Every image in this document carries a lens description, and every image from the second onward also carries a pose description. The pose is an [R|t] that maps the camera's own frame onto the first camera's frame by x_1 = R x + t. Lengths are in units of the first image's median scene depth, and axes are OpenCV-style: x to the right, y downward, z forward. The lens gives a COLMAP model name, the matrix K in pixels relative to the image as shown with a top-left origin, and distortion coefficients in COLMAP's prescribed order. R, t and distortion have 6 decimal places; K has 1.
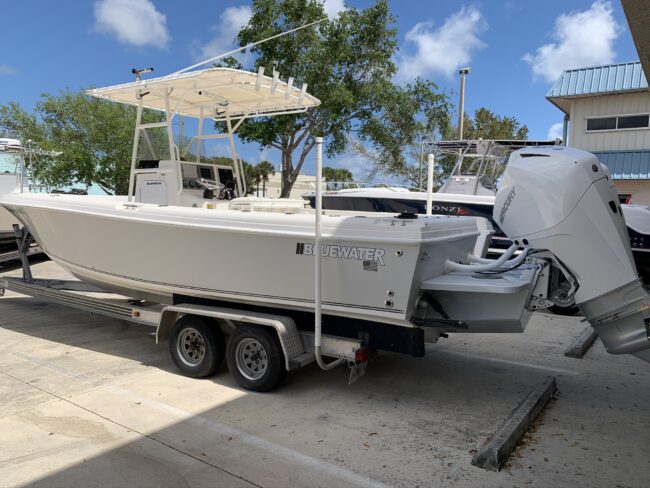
lens RADIAL K [[507.7, 0, 325.0], [0, 507.7, 244.0], [0, 0, 1]] dist [0.069647, -0.086366]
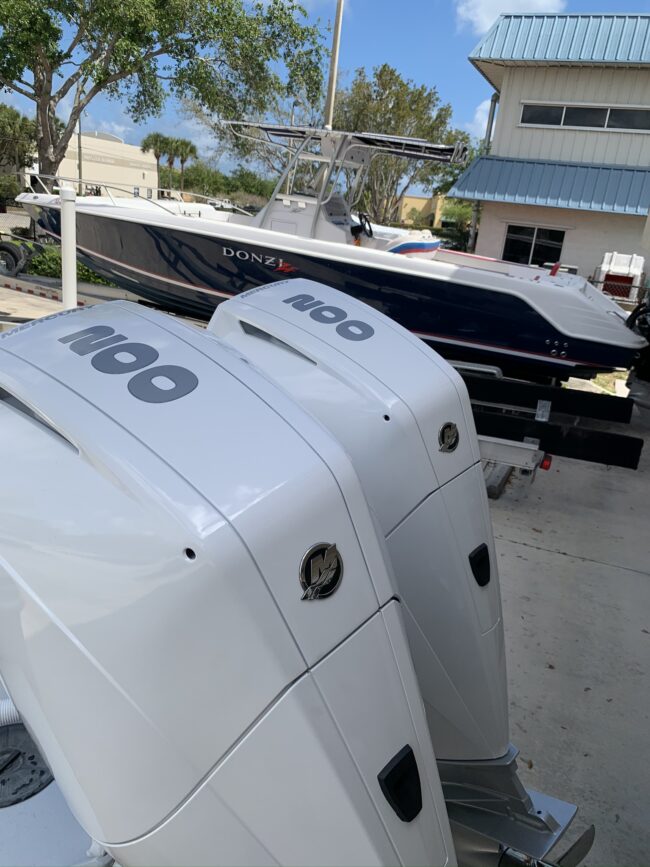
lens RADIAL K [[667.8, 0, 325.0], [0, 667.8, 433.5], [0, 0, 1]] dist [0.004075, 0.005182]
pose [[0.976437, 0.007253, 0.215680, 0.075580], [-0.064029, 0.964166, 0.257457, -0.038031], [-0.206084, -0.265200, 0.941912, 0.128289]]
